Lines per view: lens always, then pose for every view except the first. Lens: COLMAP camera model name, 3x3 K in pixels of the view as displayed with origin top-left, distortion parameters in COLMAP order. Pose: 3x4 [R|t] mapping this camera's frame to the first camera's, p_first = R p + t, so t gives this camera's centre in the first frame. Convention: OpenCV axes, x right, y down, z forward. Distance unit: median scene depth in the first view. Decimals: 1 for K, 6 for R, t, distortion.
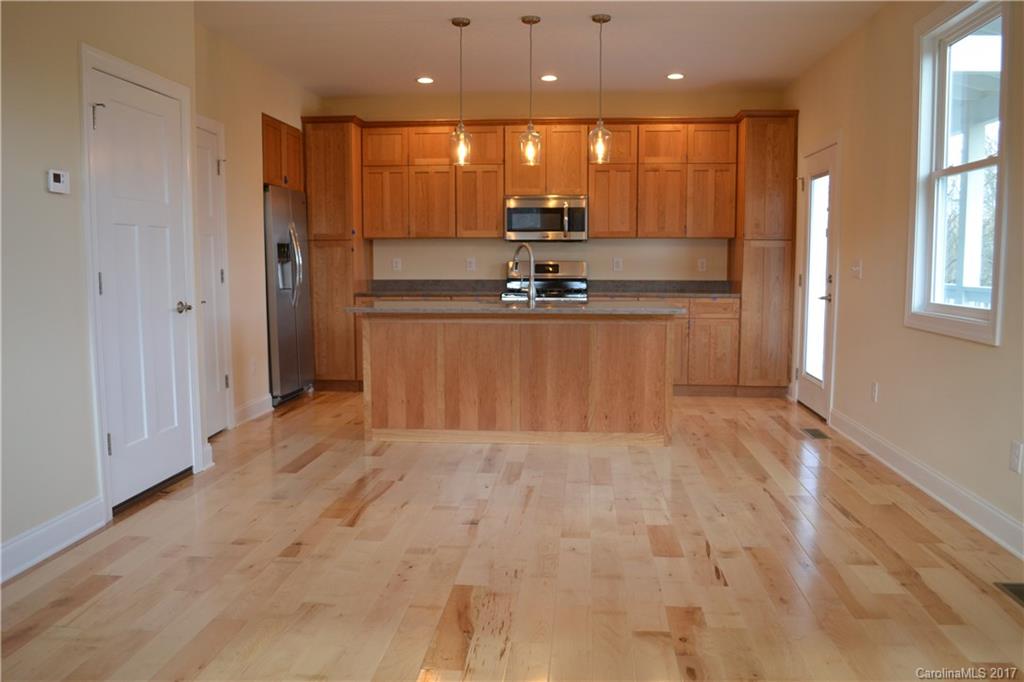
lens RADIAL K [[815.6, 0, 507.4], [0, 815.6, 348.7], [0, 0, 1]] dist [-0.080503, 0.013020]
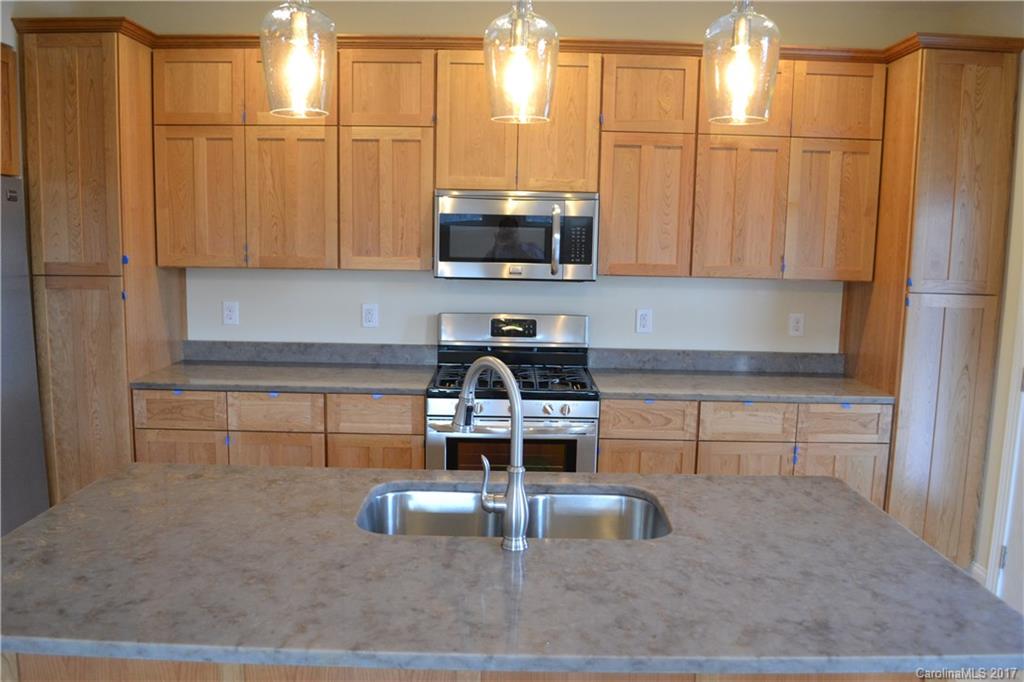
lens RADIAL K [[815.6, 0, 507.4], [0, 815.6, 348.7], [0, 0, 1]] dist [-0.080503, 0.013020]
pose [[0.996085, 0.007134, 0.088118, -0.002456], [-0.010109, 0.999392, 0.033358, -0.107292], [-0.087826, -0.034118, 0.995551, 0.493076]]
